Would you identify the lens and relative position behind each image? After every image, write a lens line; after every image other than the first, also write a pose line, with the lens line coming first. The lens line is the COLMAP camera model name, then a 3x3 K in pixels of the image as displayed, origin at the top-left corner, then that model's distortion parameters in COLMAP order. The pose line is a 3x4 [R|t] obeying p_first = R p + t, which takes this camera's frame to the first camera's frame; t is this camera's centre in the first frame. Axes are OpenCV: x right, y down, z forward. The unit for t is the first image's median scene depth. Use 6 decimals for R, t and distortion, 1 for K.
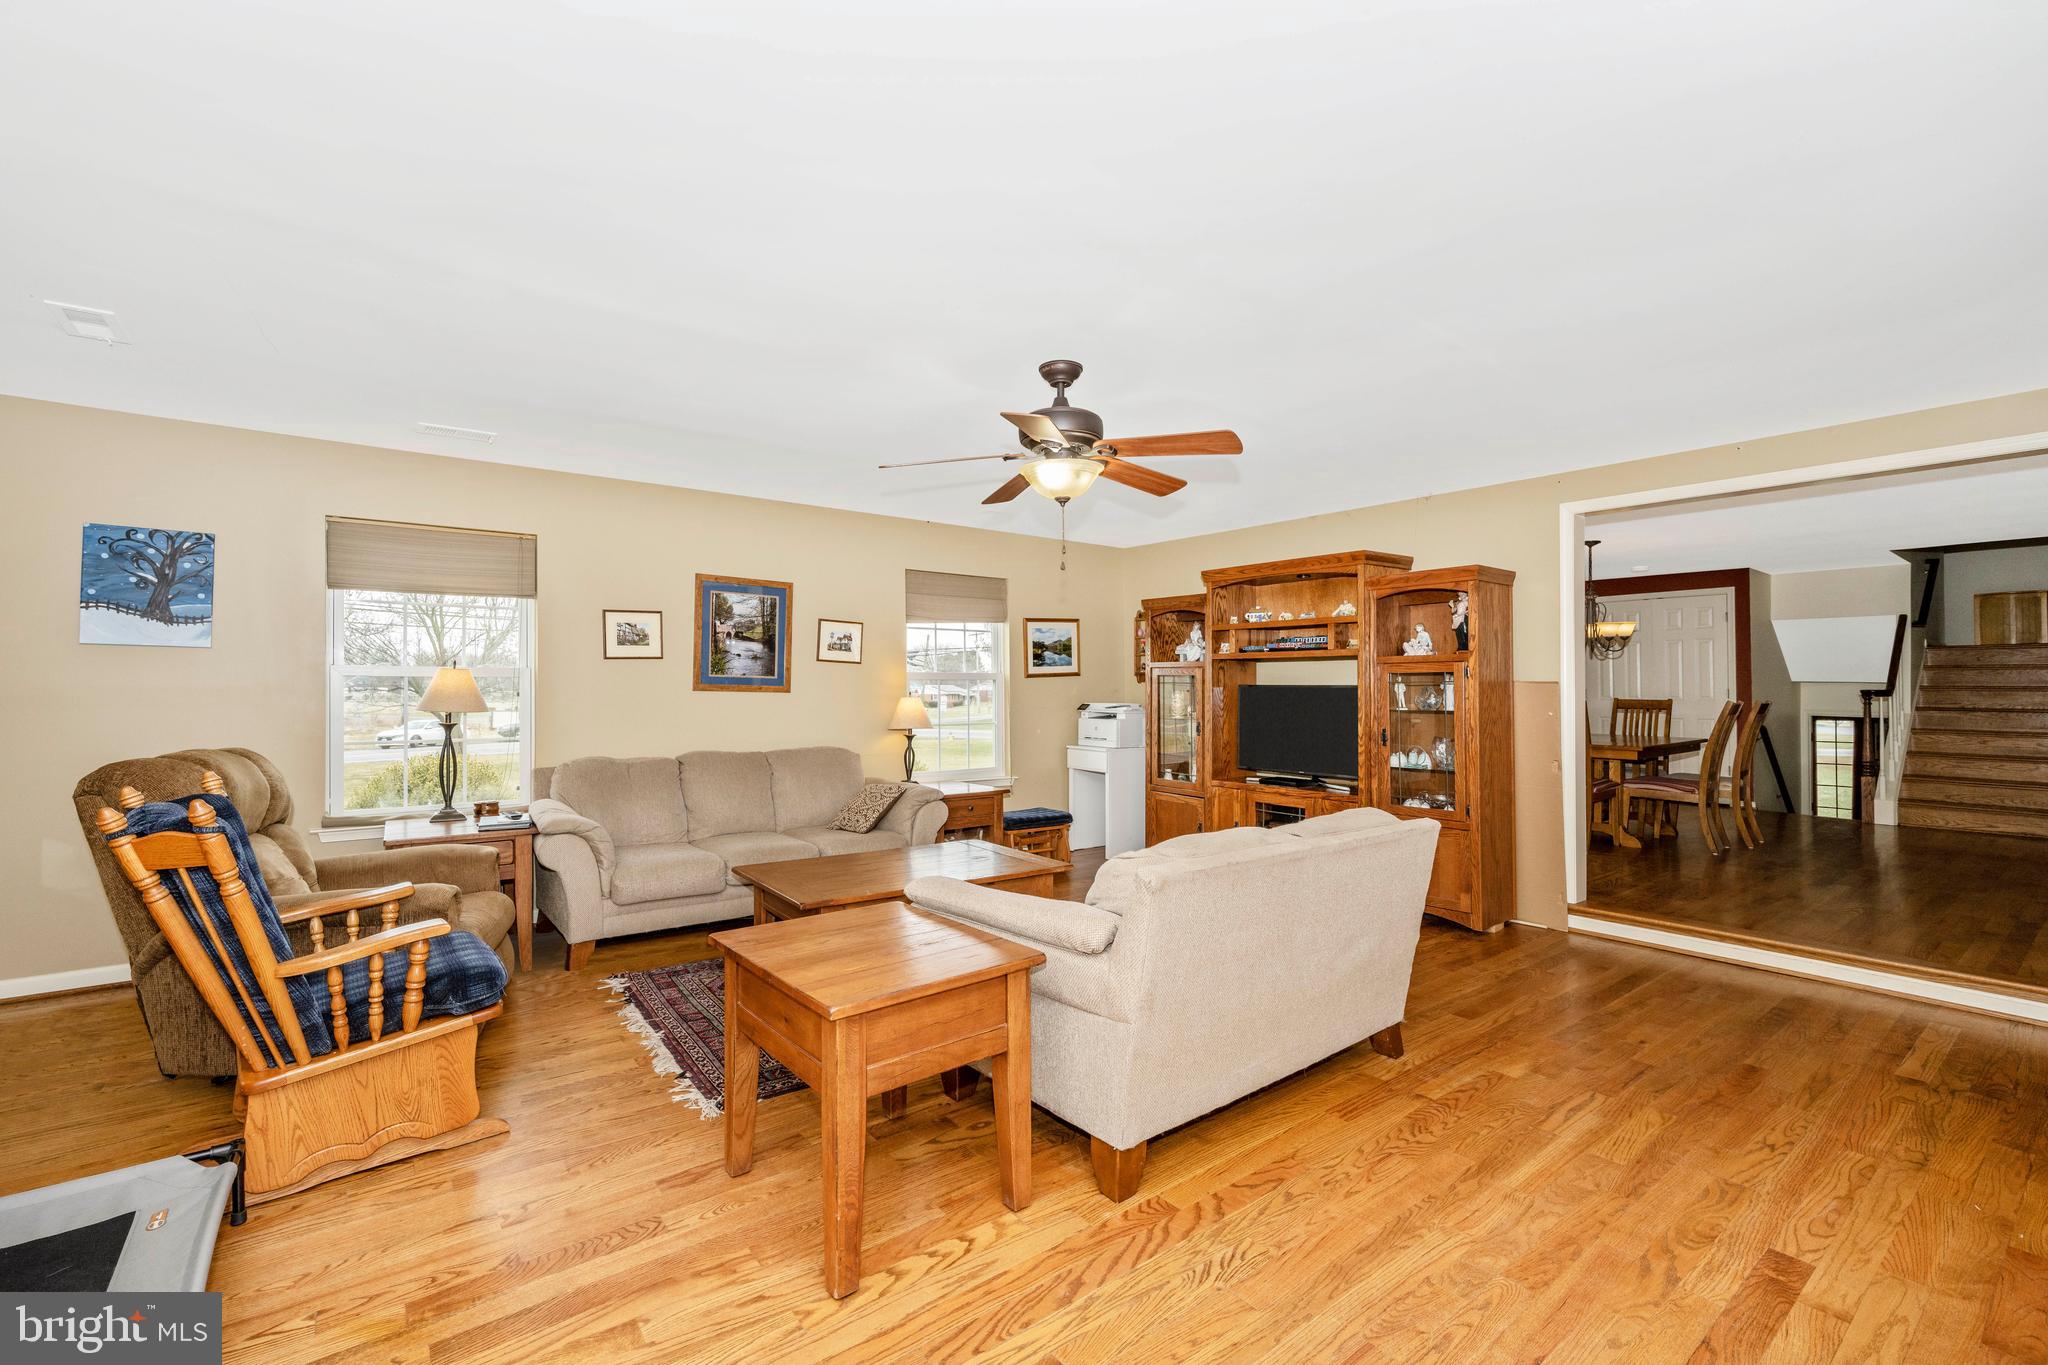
lens RADIAL K [[889.5, 0, 1020.5], [0, 889.5, 672.1], [0, 0, 1]] dist [-0.000965, 0.000761]
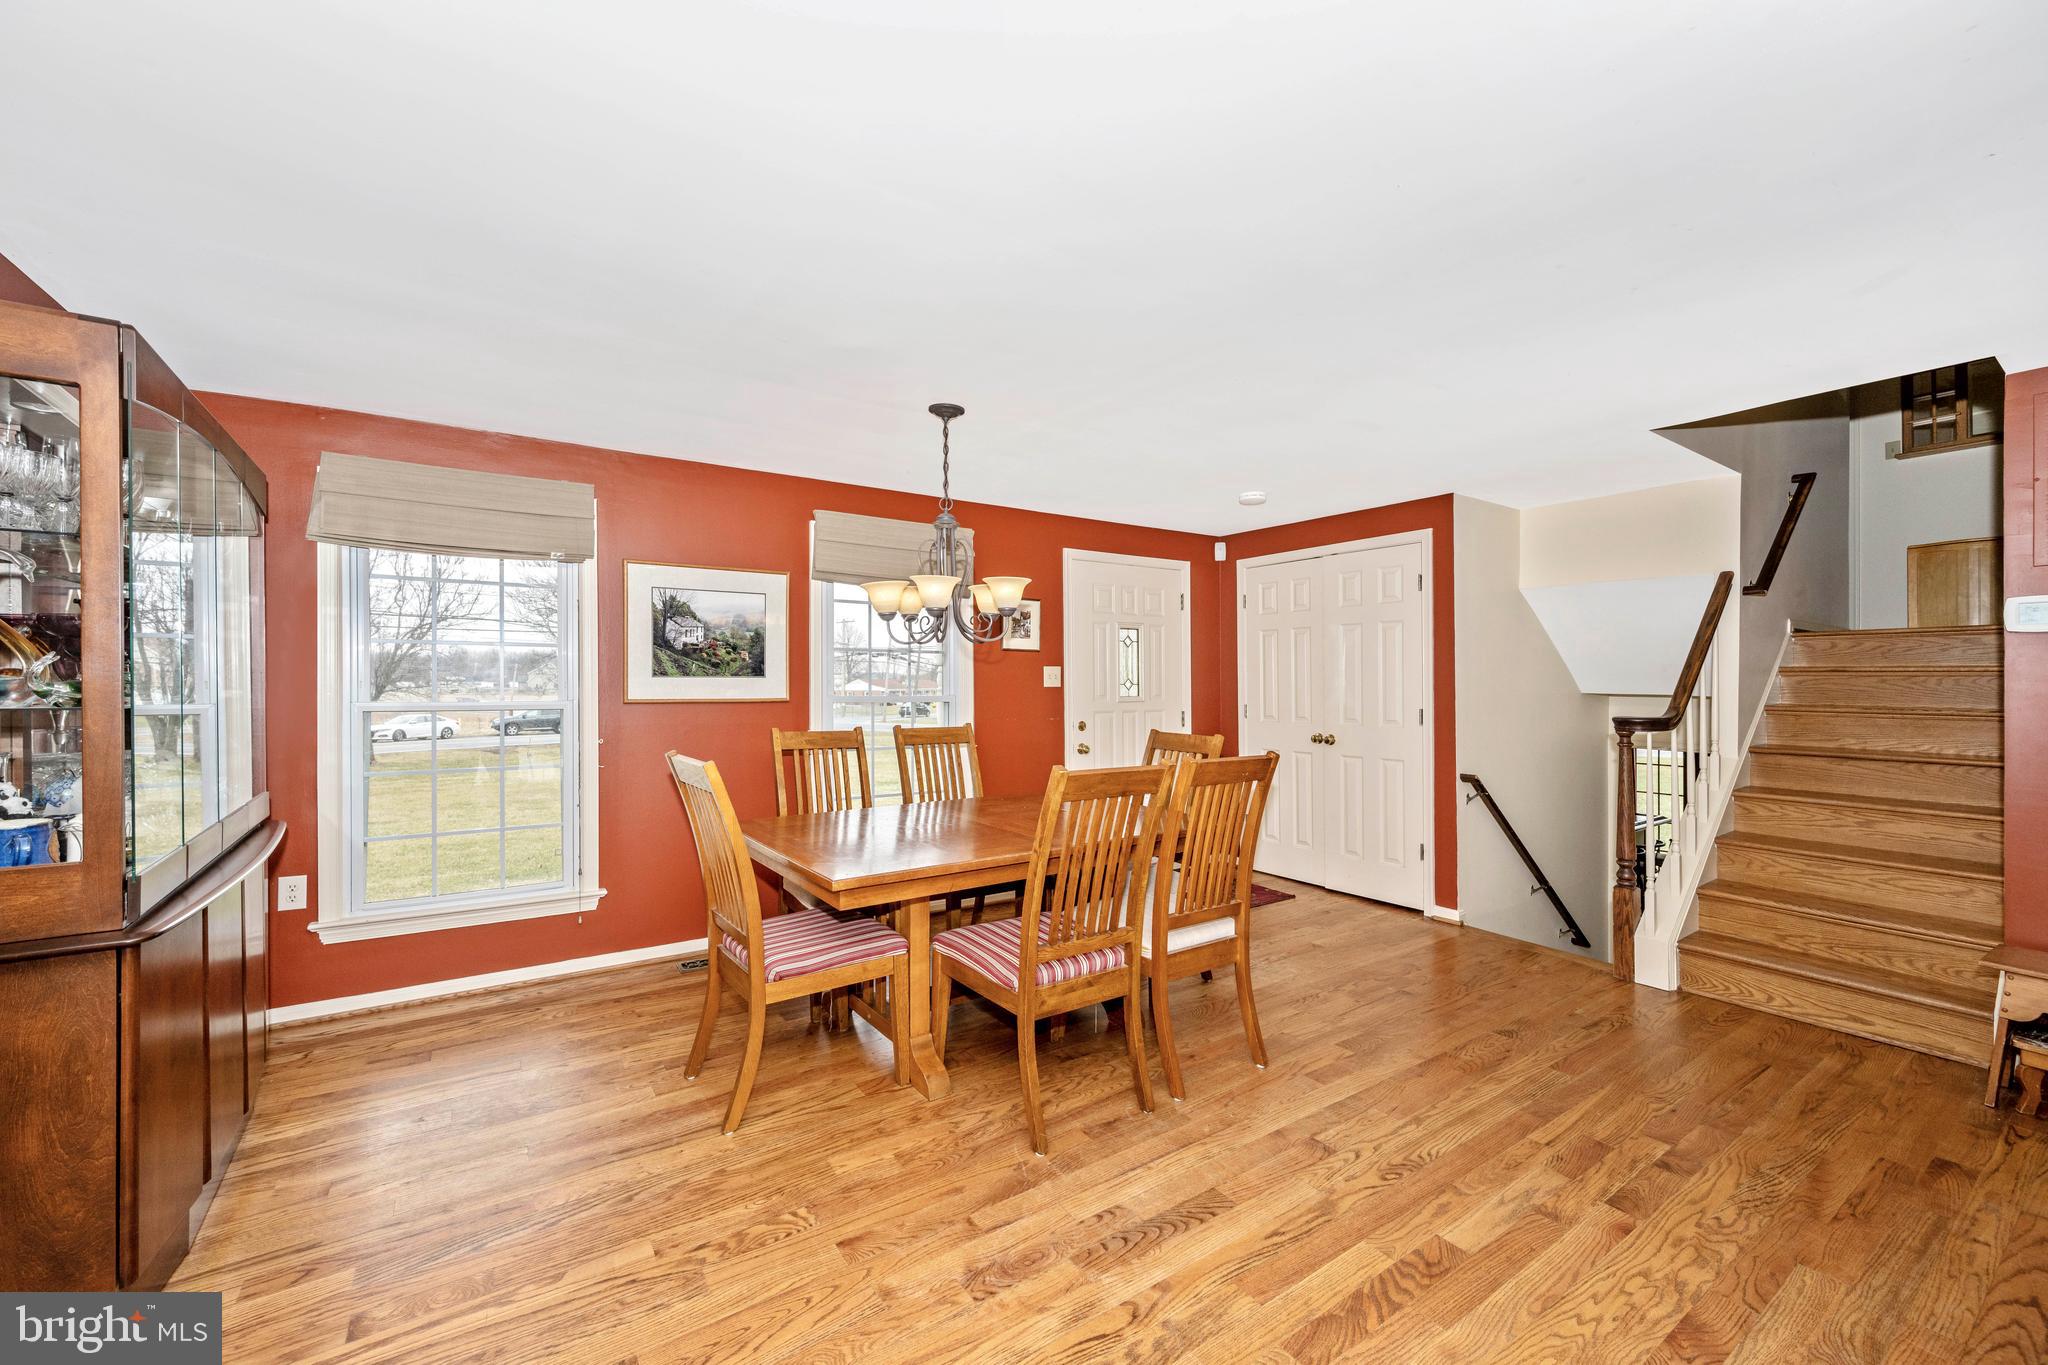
lens RADIAL K [[811.5, 0, 1021.7], [0, 811.5, 686.5], [0, 0, 1]] dist [-0.002101, 0.000280]
pose [[0.997941, -0.002999, -0.064062, 0.158974], [0.004729, 0.999628, 0.026867, -0.002989], [0.063958, -0.027115, 0.997584, 0.129315]]
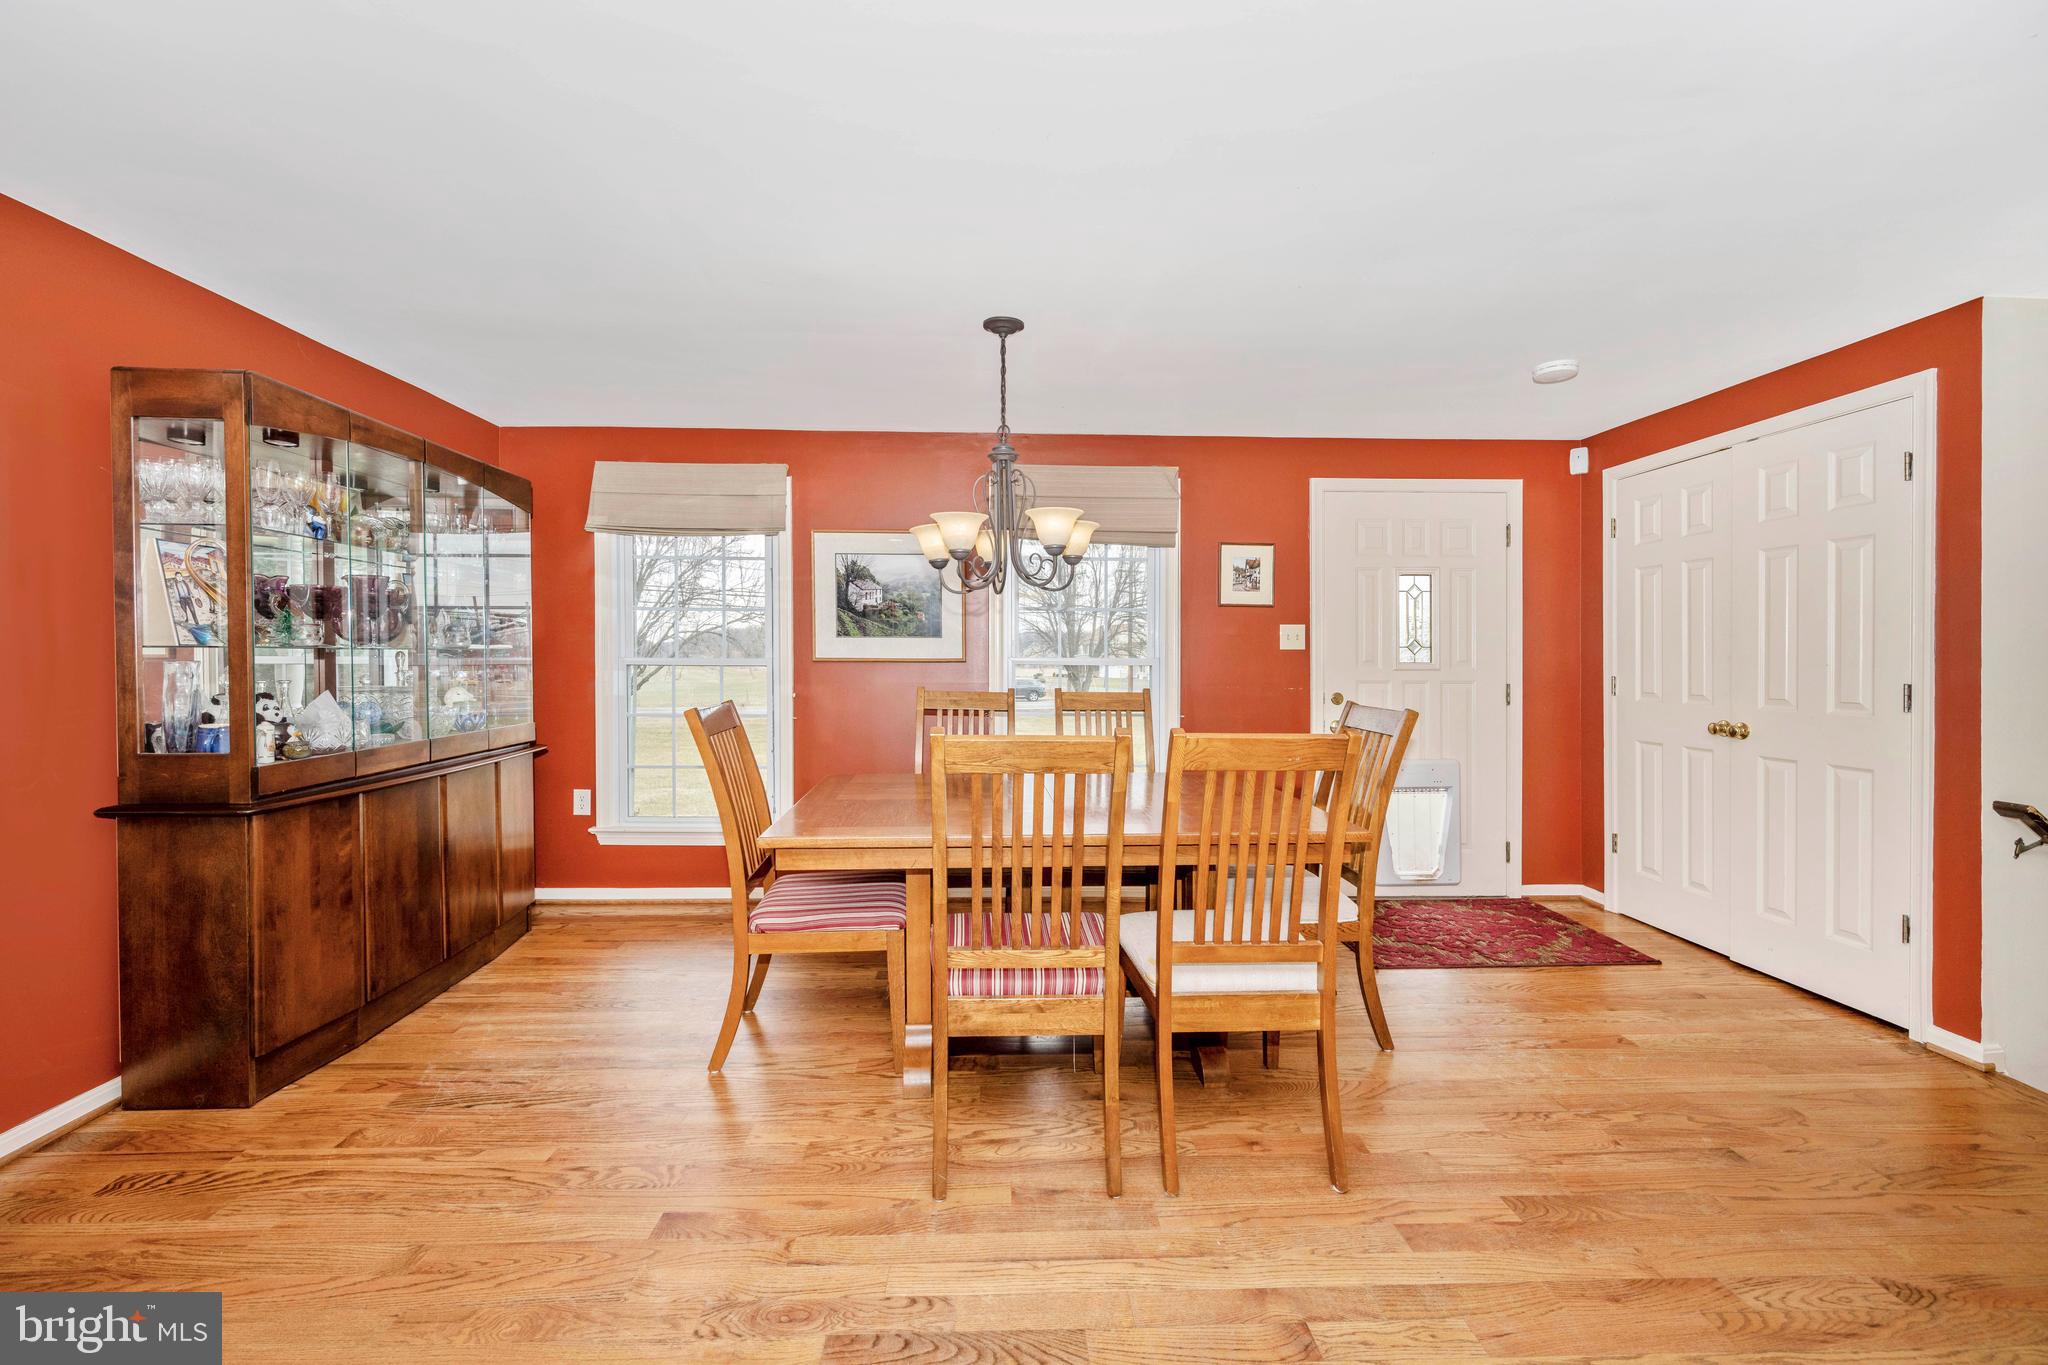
lens RADIAL K [[811.5, 0, 1031.3], [0, 811.5, 672.7], [0, 0, 1]] dist [-0.002101, 0.000280]
pose [[0.814938, 0.009110, -0.579477, 0.195244], [0.012646, 0.999359, 0.033495, 0.000126], [0.579411, -0.034624, 0.814300, 0.156983]]
